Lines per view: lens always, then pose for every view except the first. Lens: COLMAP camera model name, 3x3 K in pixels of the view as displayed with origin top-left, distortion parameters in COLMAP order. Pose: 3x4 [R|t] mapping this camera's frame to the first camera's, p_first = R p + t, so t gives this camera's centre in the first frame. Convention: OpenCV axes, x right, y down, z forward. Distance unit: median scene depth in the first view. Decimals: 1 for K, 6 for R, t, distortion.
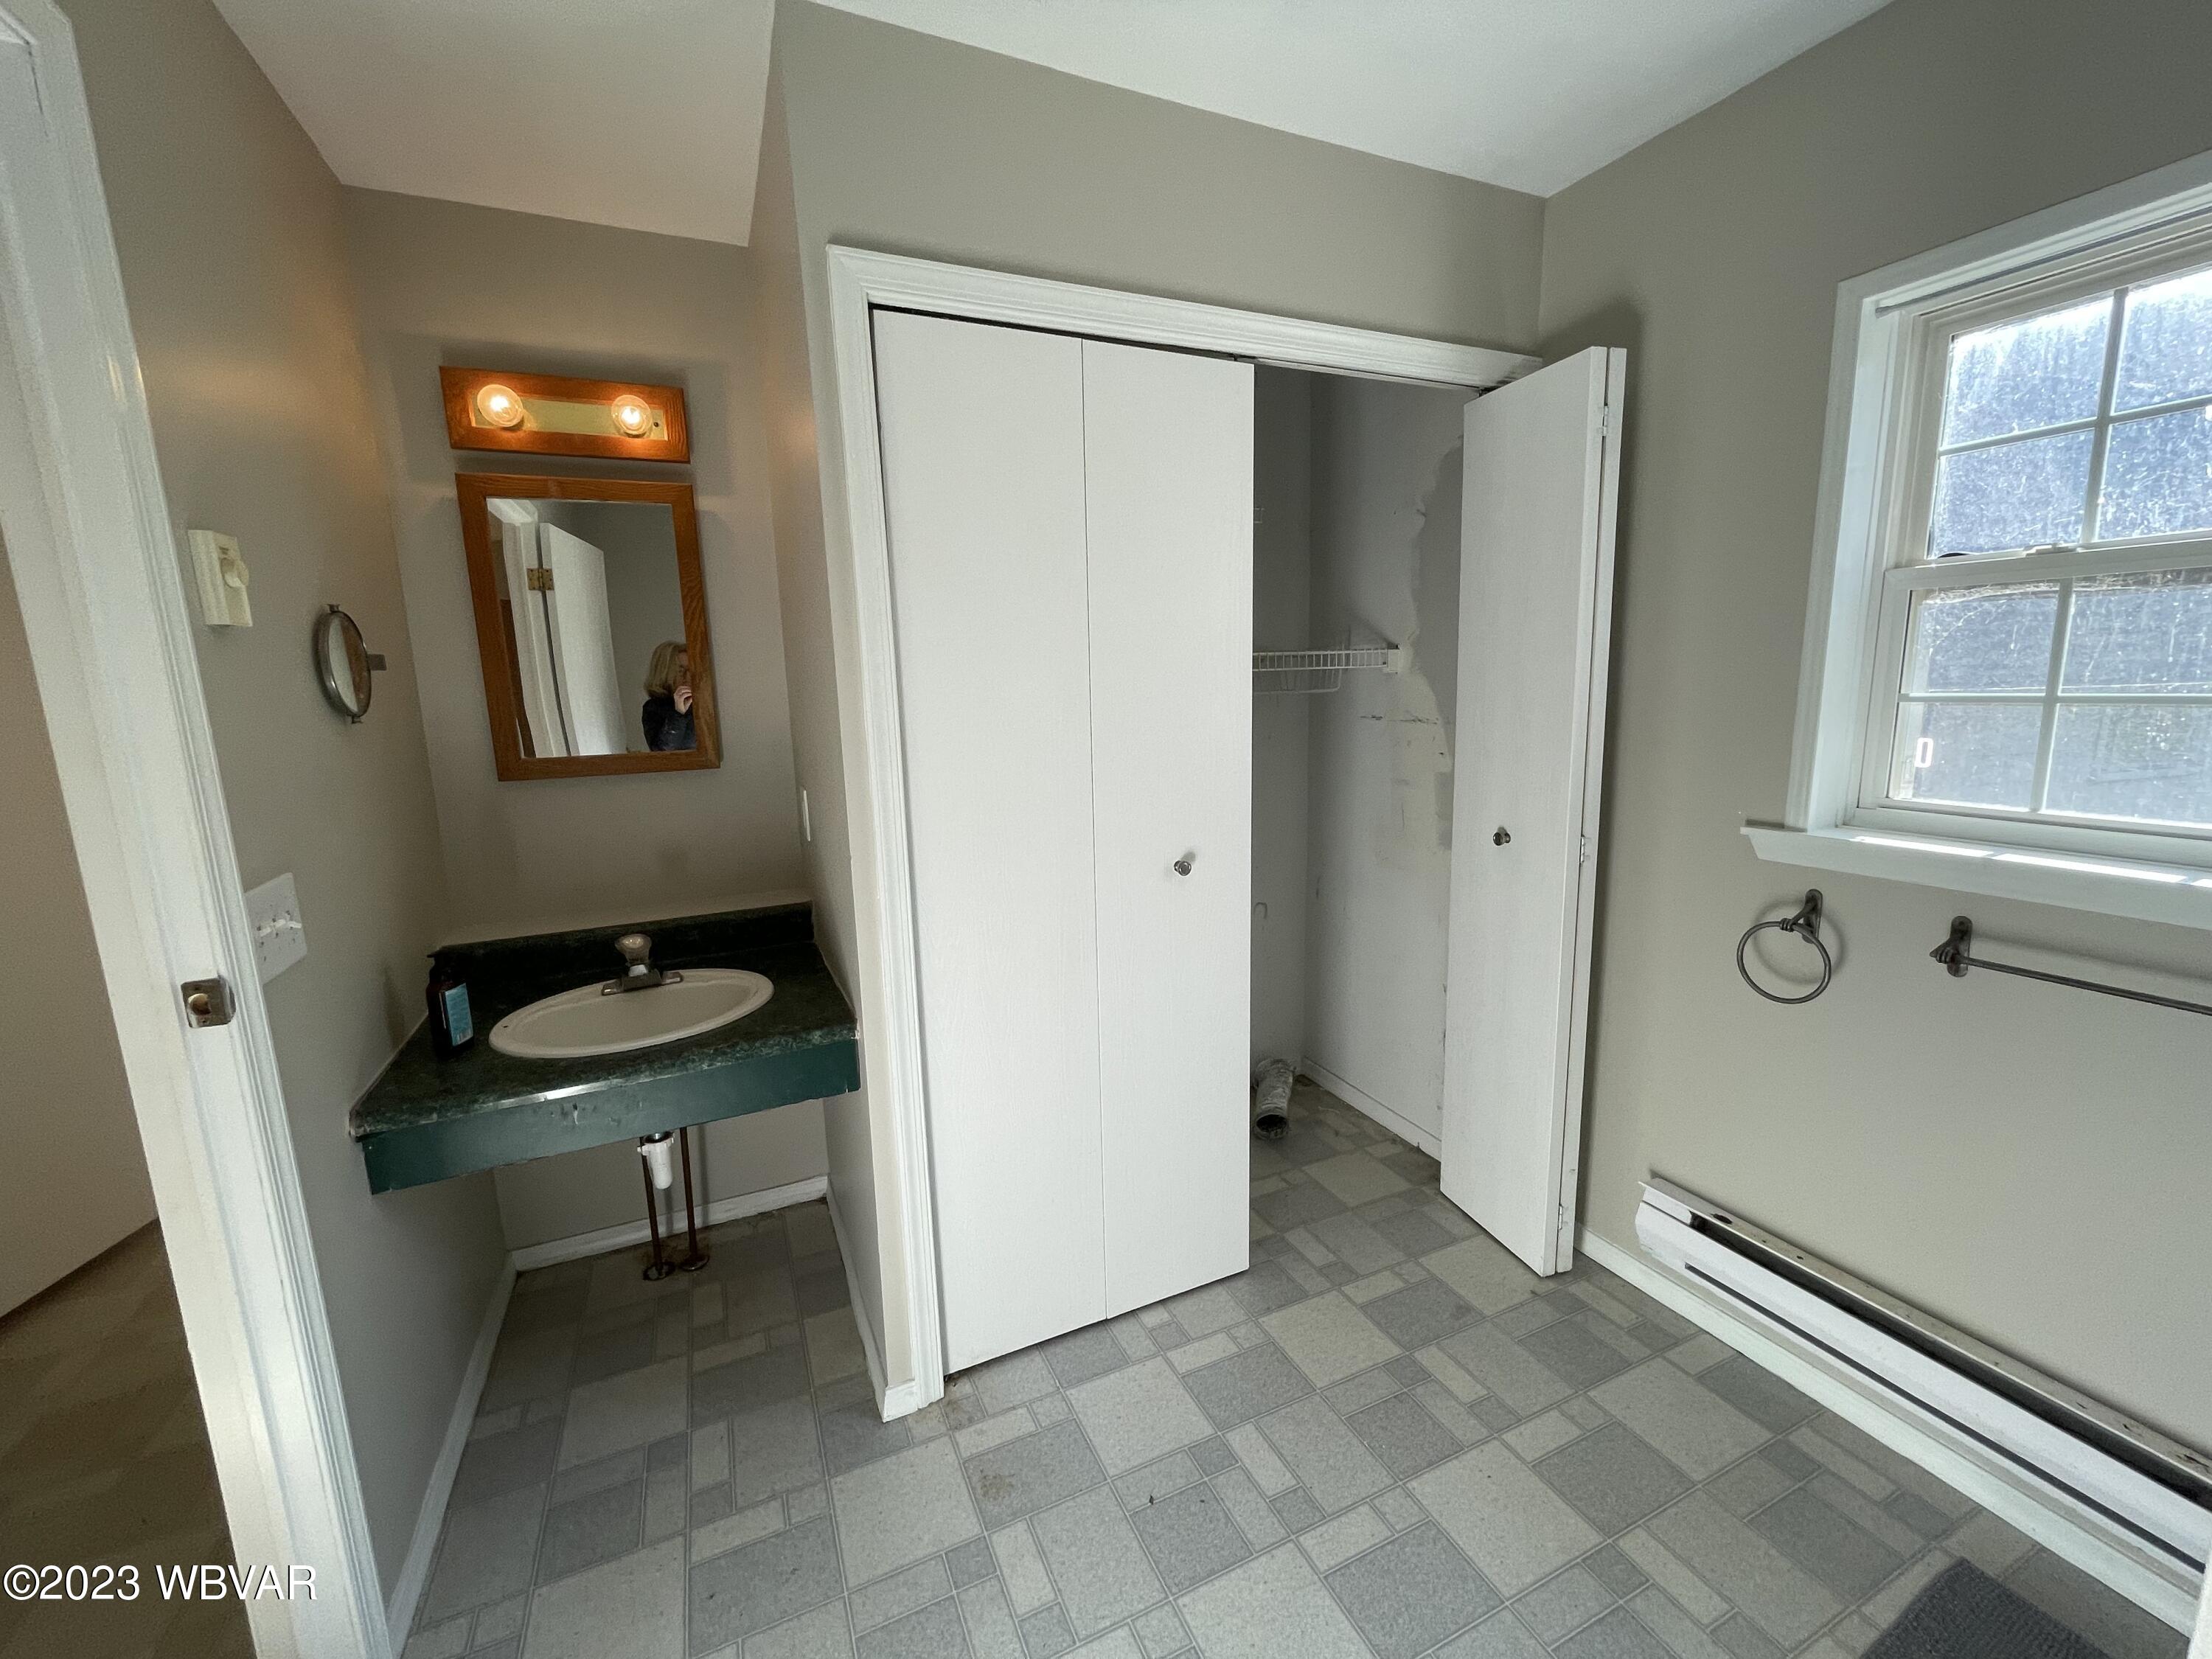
lens RADIAL K [[892.0, 0, 1102.9], [0, 892.0, 828.2], [0, 0, 1]] dist [0.001116, -0.000052]
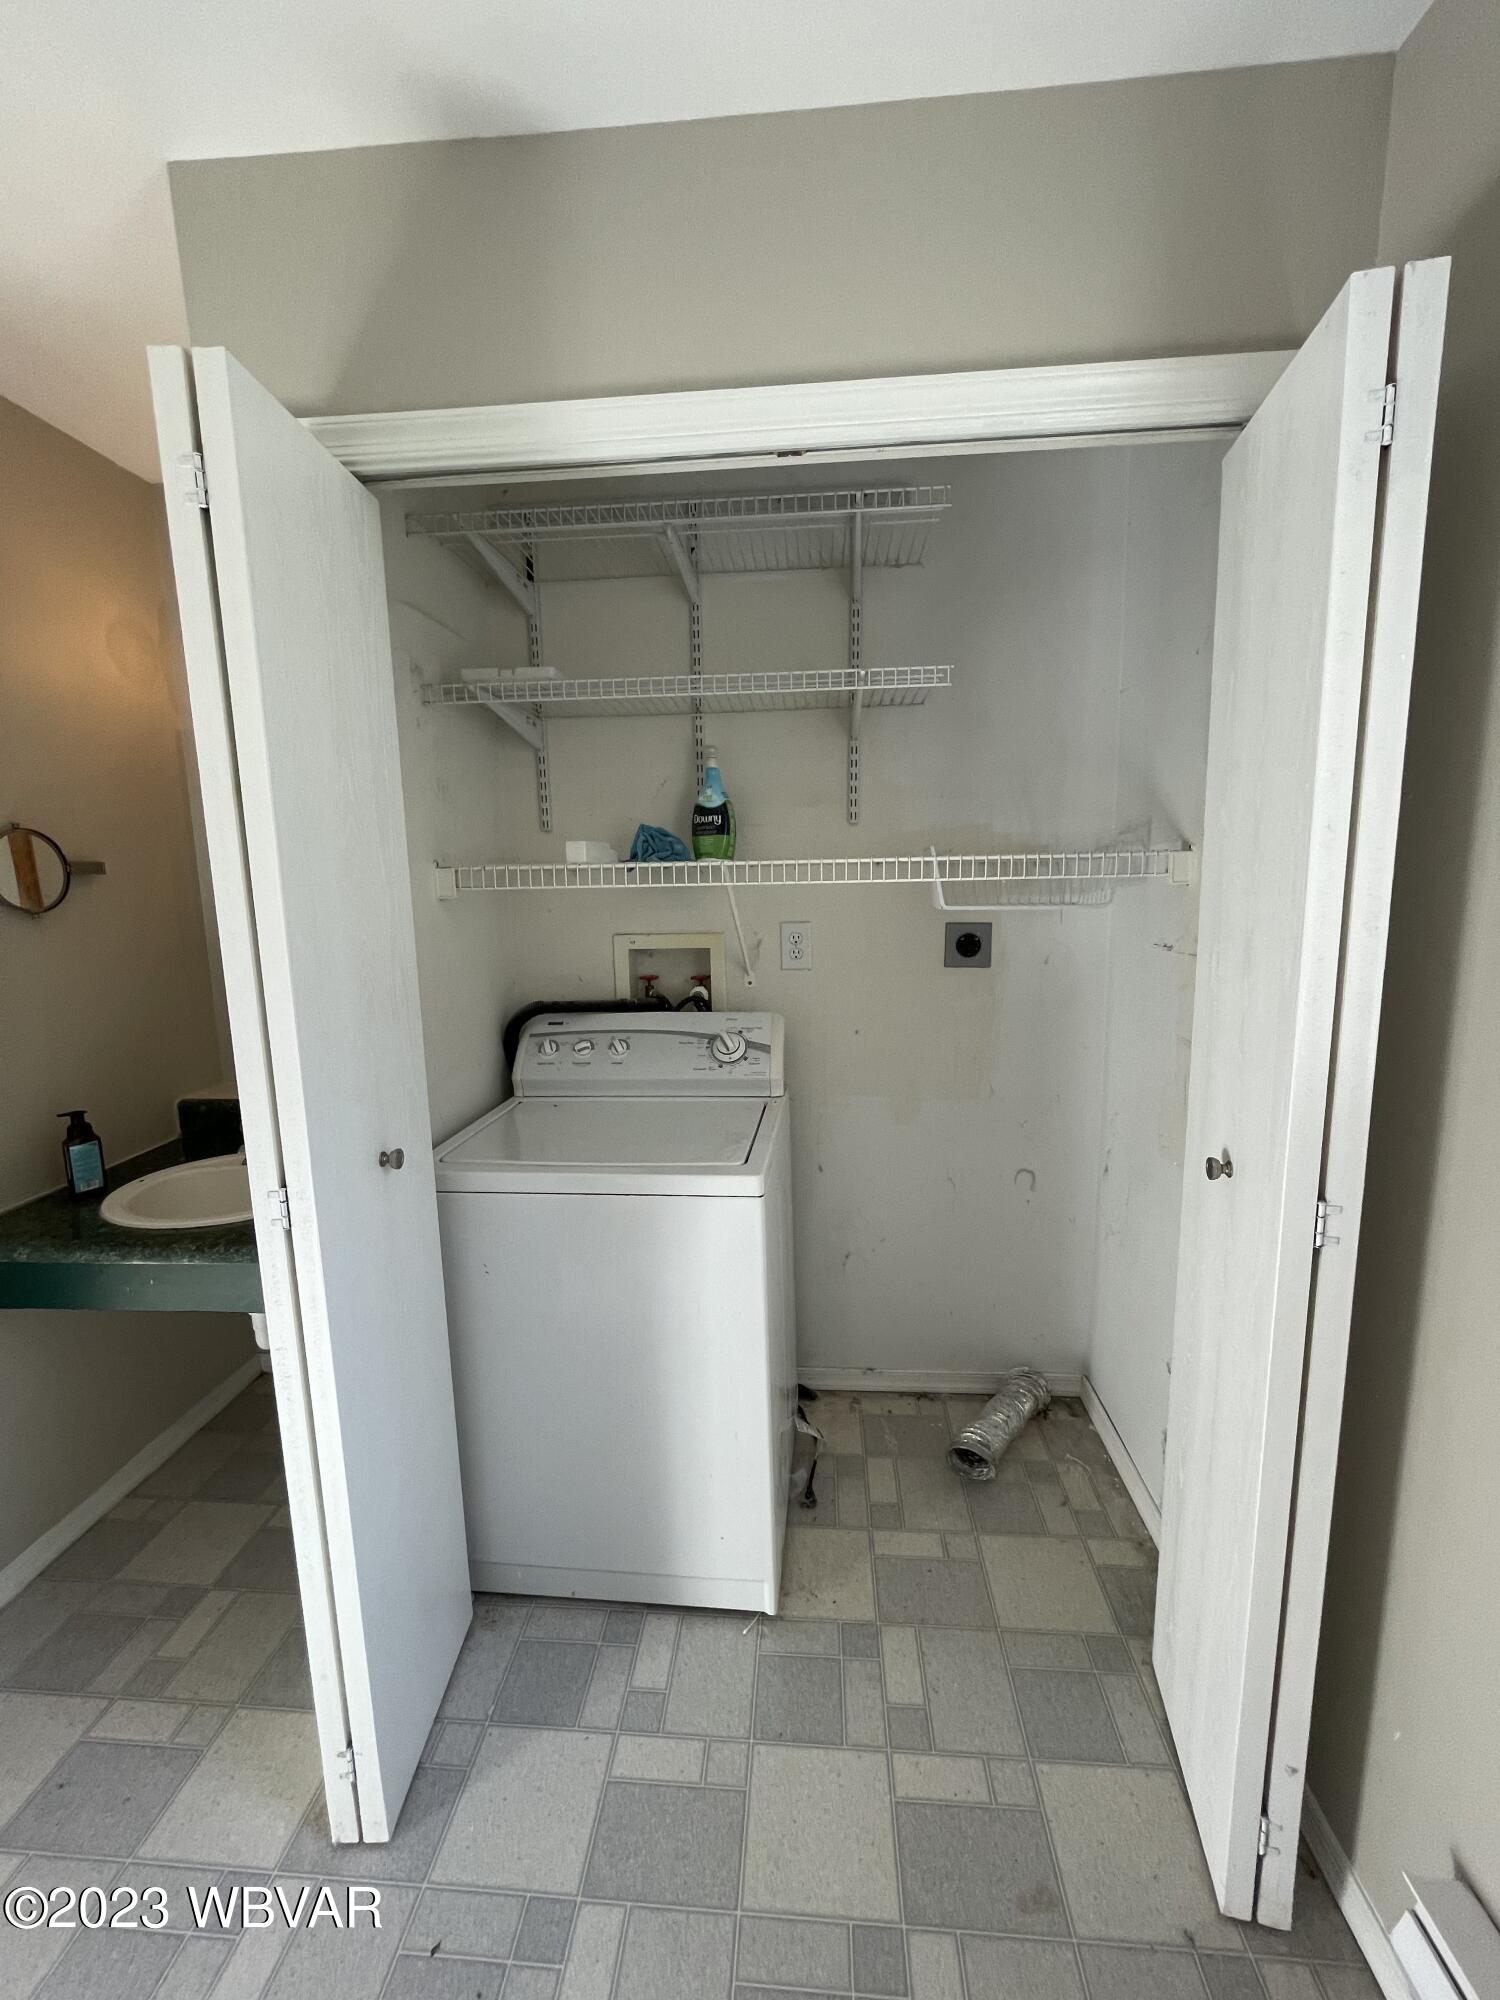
lens RADIAL K [[806.5, 0, 751.1], [0, 806.5, 1000.7], [0, 0, 1]] dist [0.001116, -0.000052]
pose [[0.876237, 0.088142, -0.473751, 0.438114], [-0.087743, 0.995878, 0.022997, -0.091747], [0.473825, 0.021417, 0.880359, 0.383219]]
